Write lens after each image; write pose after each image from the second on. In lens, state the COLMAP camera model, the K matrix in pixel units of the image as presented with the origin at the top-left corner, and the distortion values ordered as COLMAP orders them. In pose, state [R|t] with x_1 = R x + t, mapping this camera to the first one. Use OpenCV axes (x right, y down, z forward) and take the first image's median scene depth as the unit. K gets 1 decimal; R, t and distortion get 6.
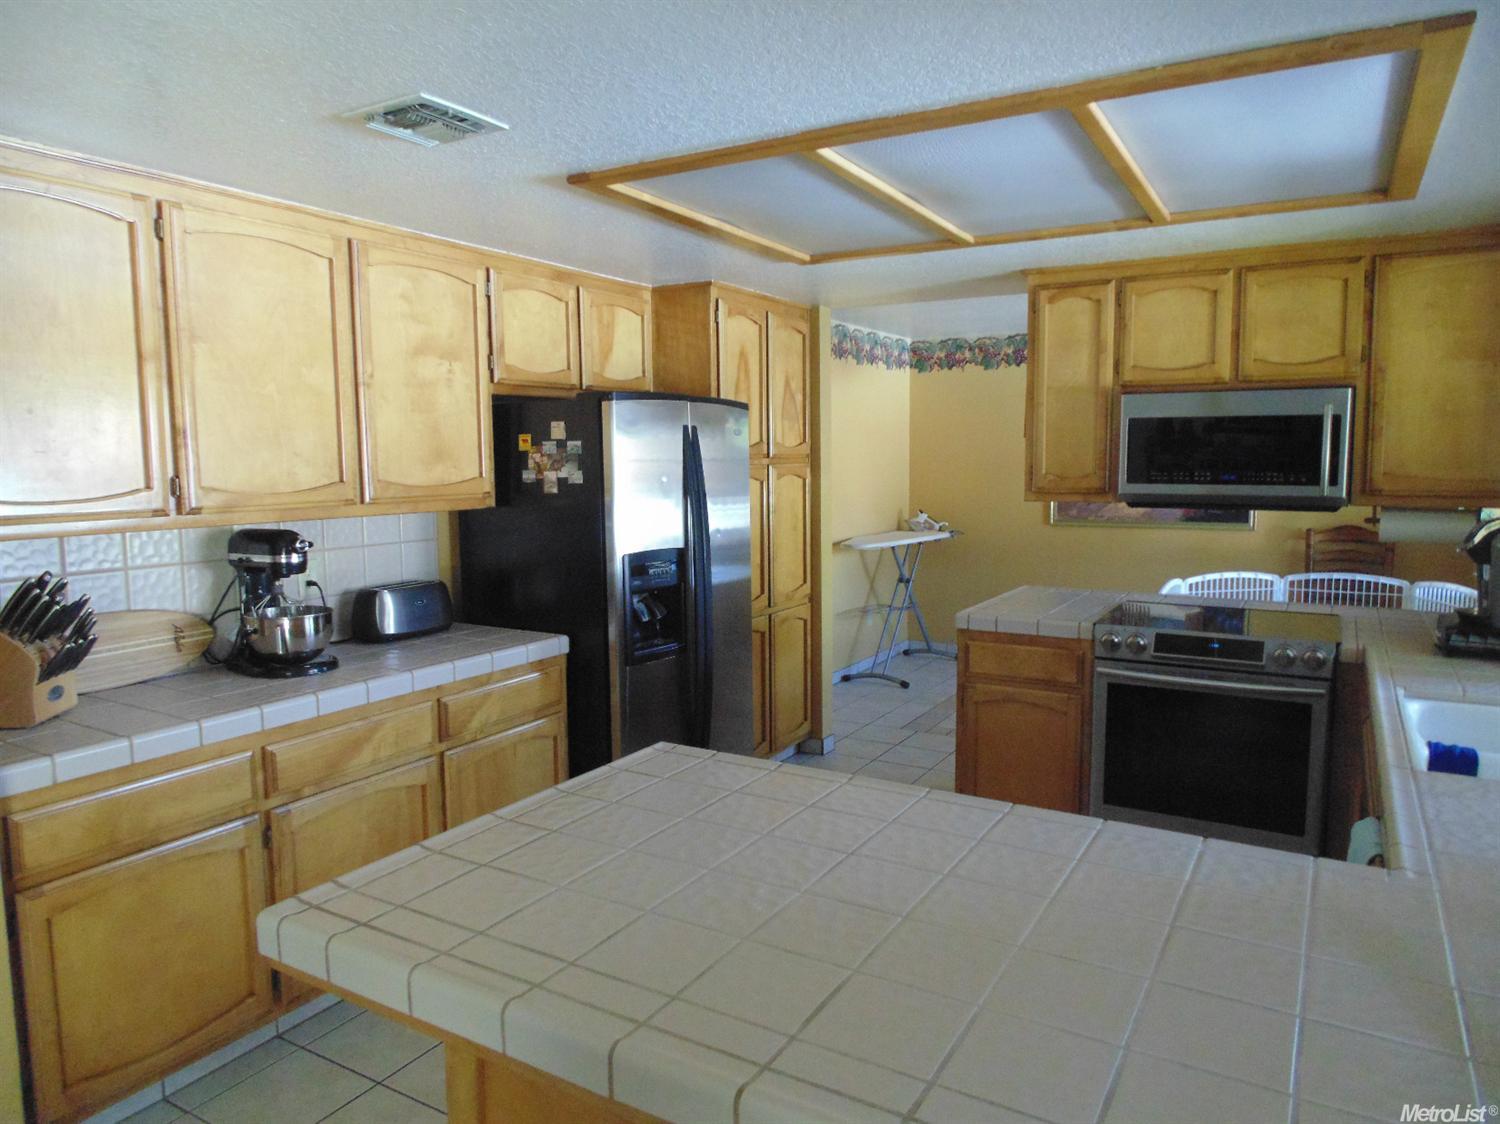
lens RADIAL K [[994.9, 0, 755.1], [0, 994.9, 550.7], [0, 0, 1]] dist [-0.017545, 0.003328]
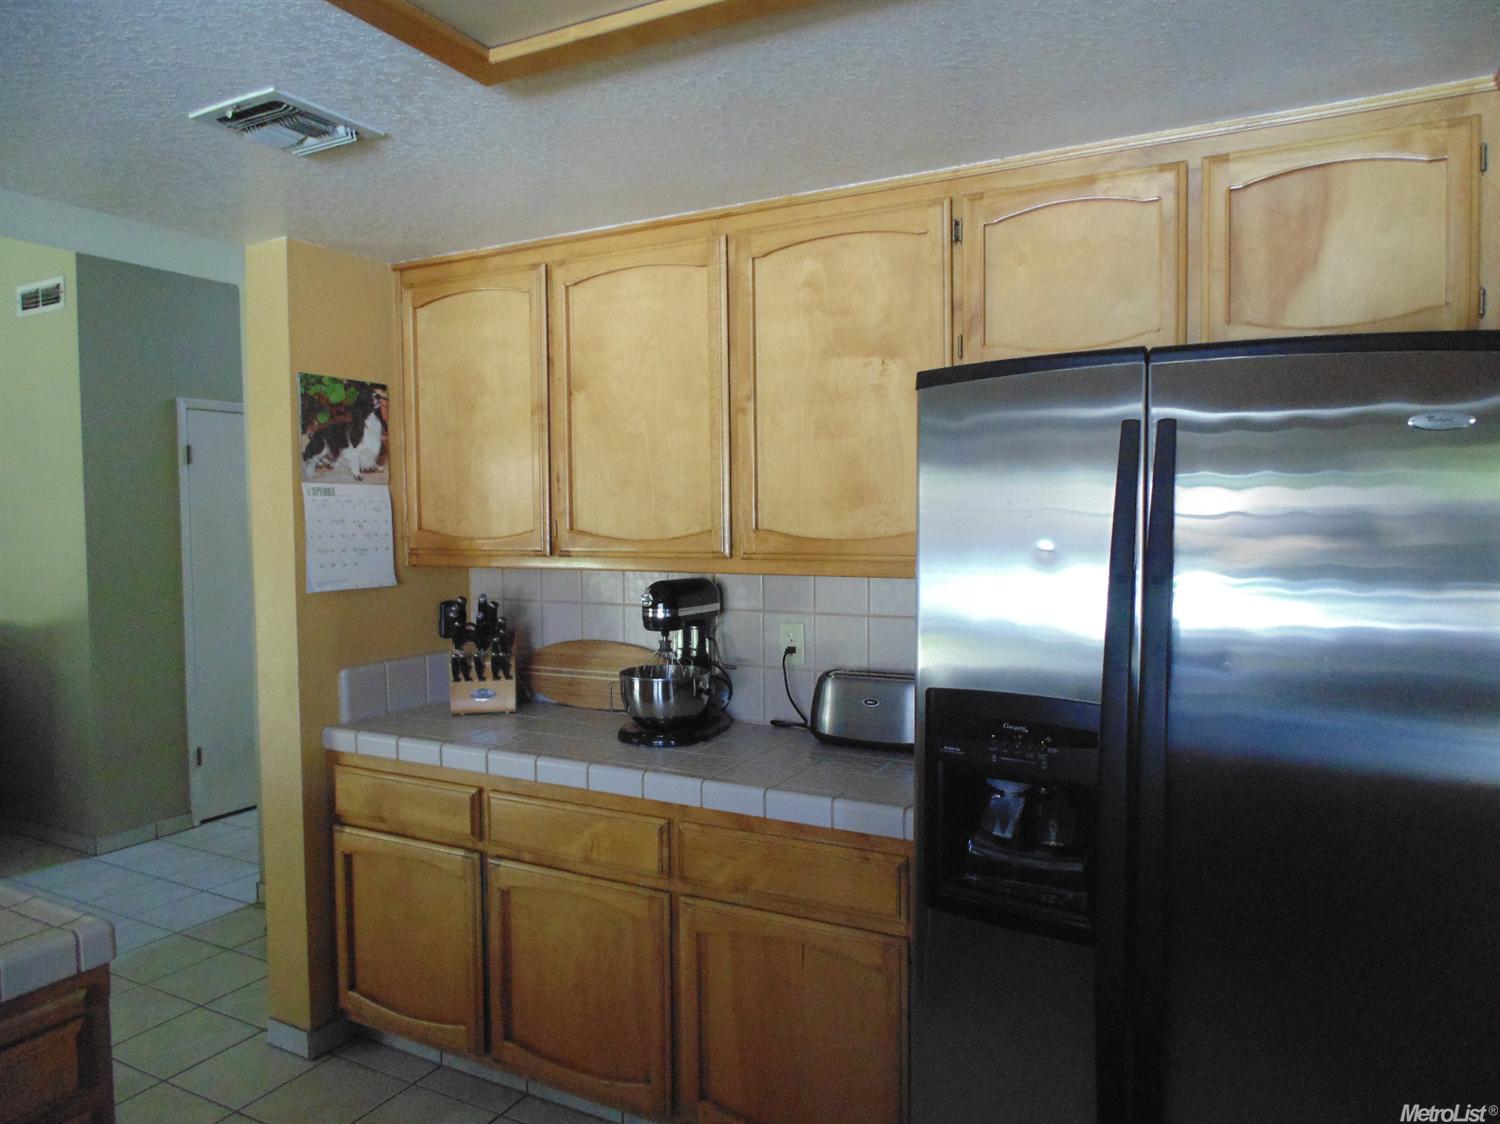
lens RADIAL K [[994.9, 0, 755.1], [0, 994.9, 550.7], [0, 0, 1]] dist [-0.017545, 0.003328]
pose [[0.049031, 0.048667, -0.997611, 0.166948], [-0.084213, 0.995457, 0.044423, -0.036539], [0.995241, 0.081834, 0.052906, 0.395942]]
